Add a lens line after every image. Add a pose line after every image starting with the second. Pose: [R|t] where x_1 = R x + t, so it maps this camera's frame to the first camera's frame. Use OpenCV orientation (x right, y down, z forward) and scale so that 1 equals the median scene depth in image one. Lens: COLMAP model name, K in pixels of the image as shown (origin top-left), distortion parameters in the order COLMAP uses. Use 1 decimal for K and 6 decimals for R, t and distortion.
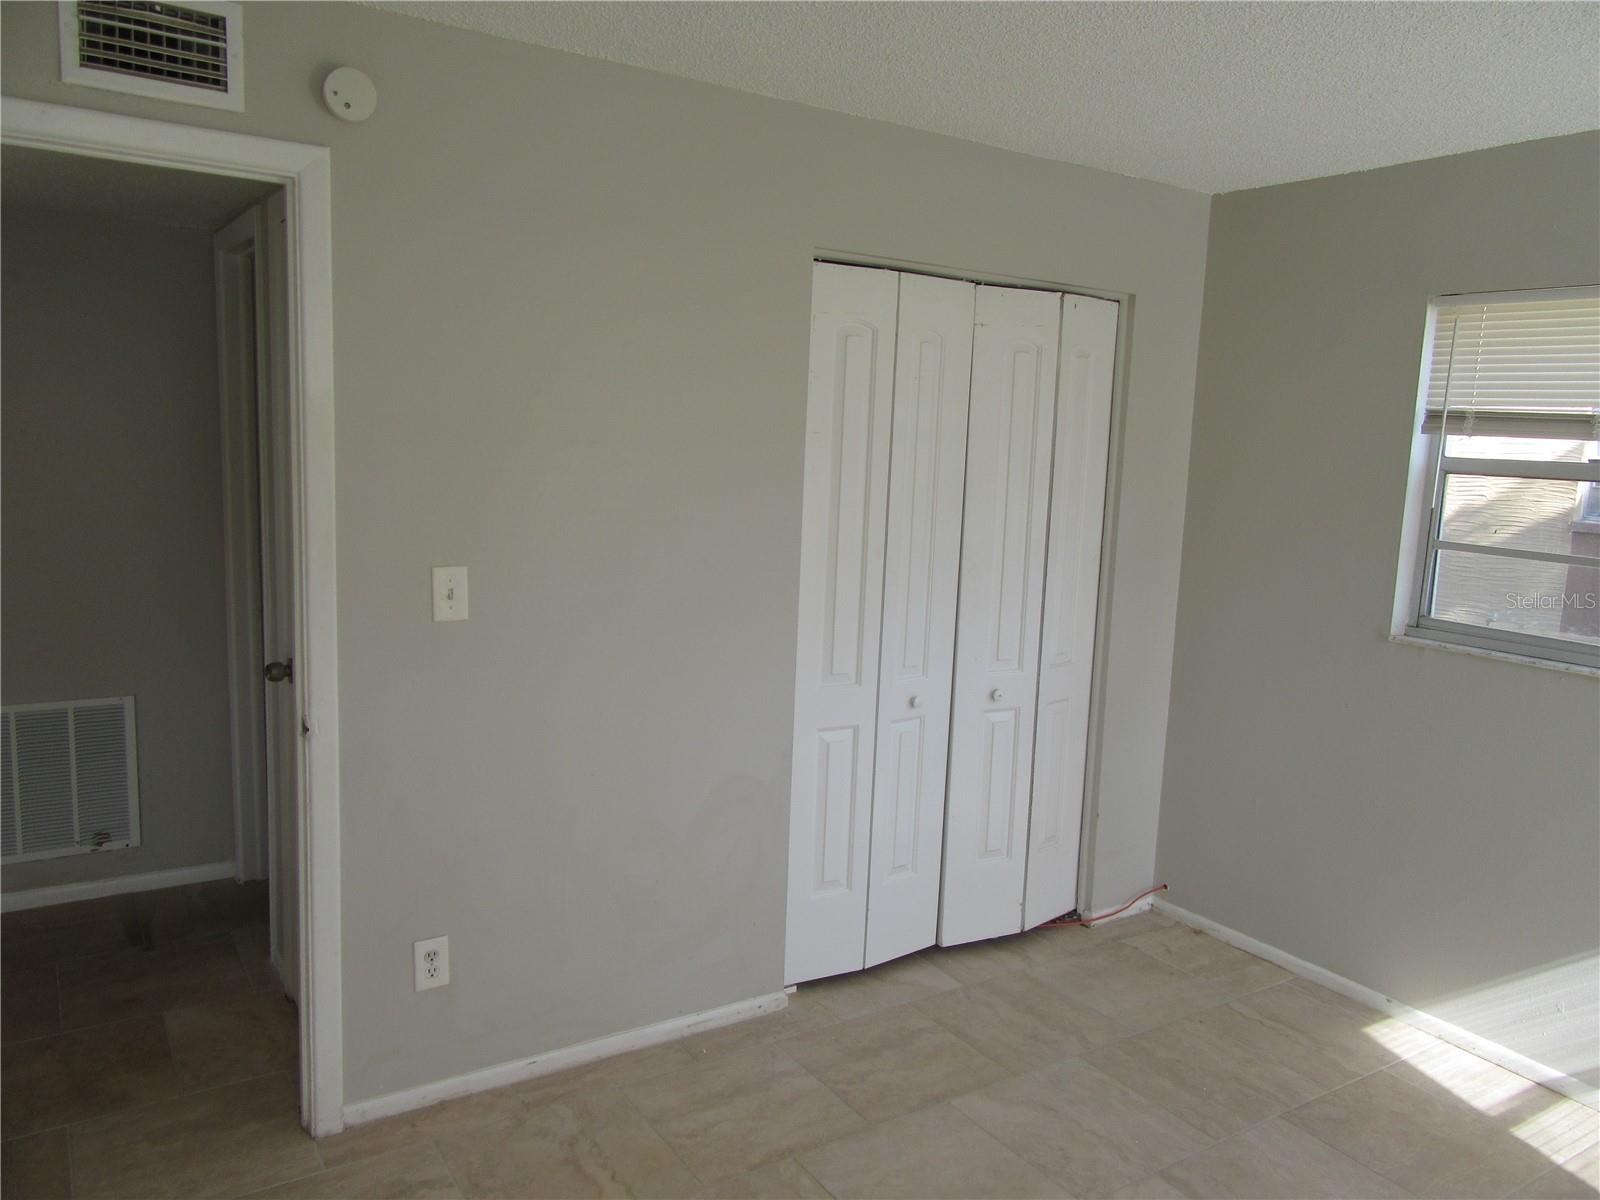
lens RADIAL K [[1195.5, 0, 800.0], [0, 1195.5, 600.0], [0, 0, 1]] dist [0.003892, 0.002335]
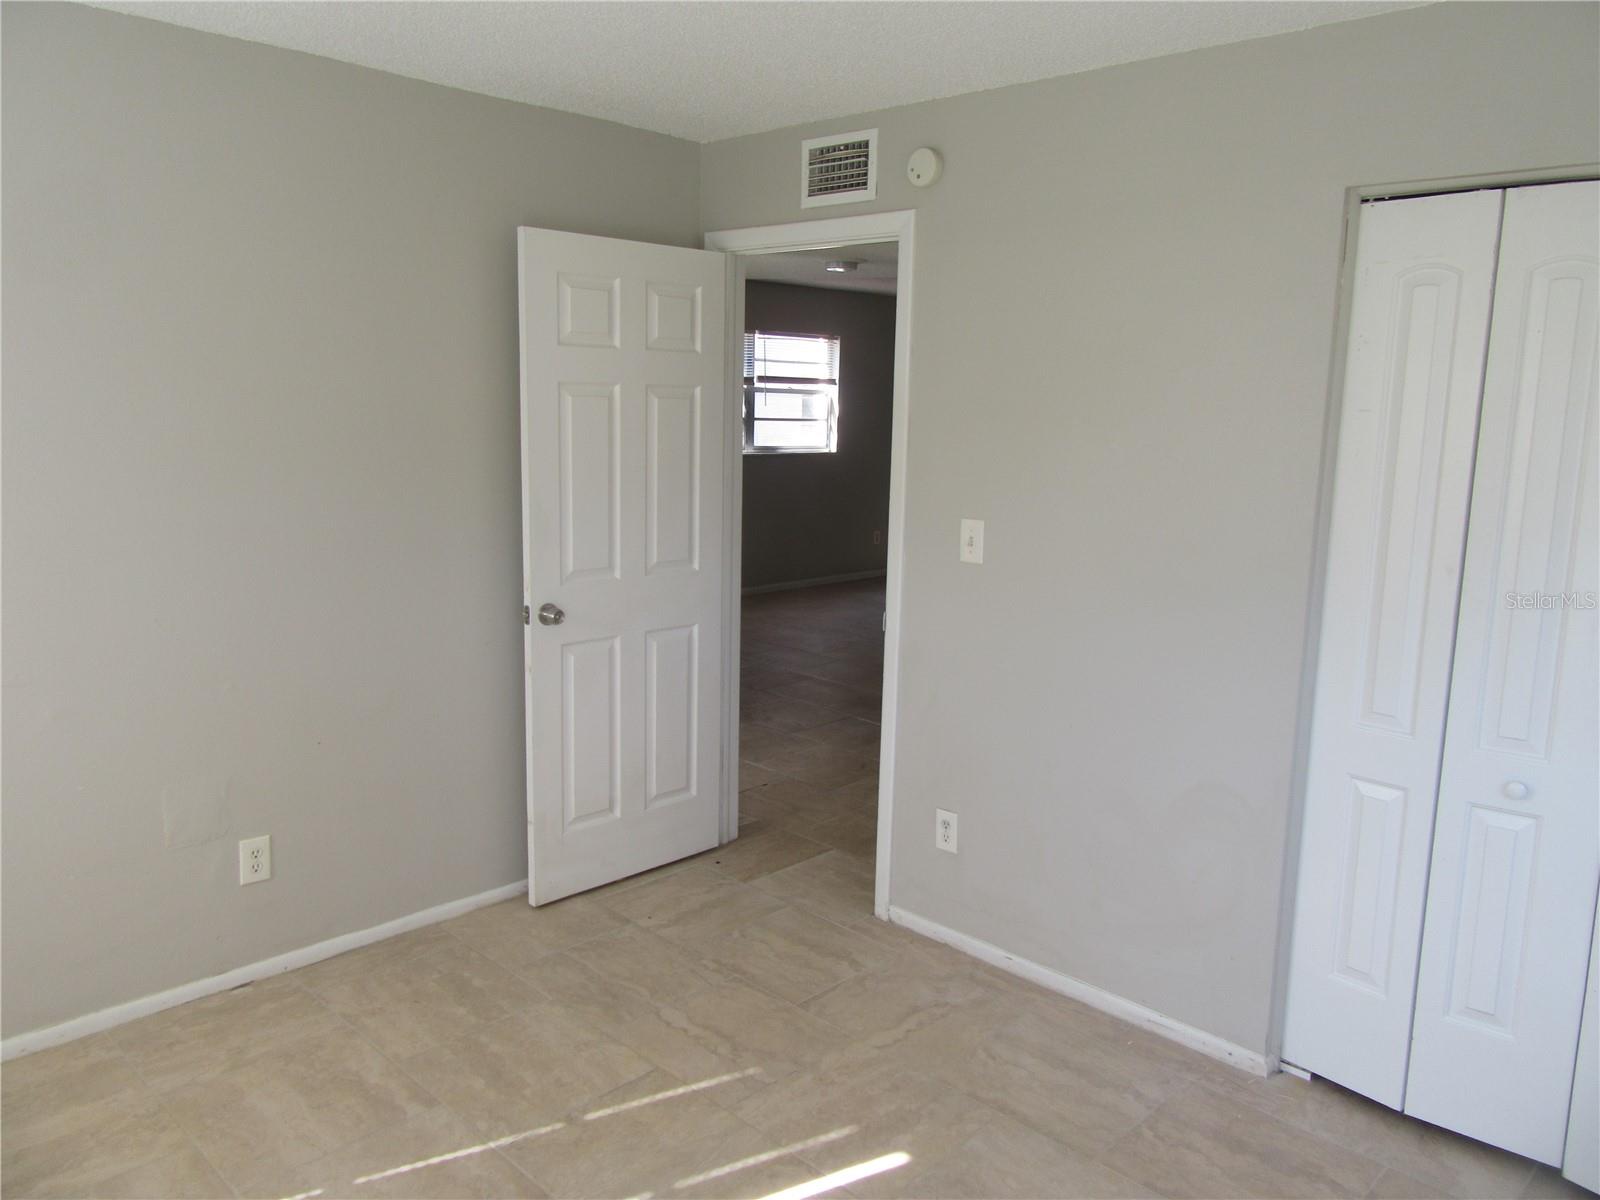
lens RADIAL K [[1195.5, 0, 800.0], [0, 1195.5, 600.0], [0, 0, 1]] dist [0.003892, 0.002335]
pose [[0.215707, 0.127704, -0.968071, 0.857520], [-0.155421, 0.983262, 0.095077, -0.034416], [0.964010, 0.129950, 0.231945, 0.521775]]
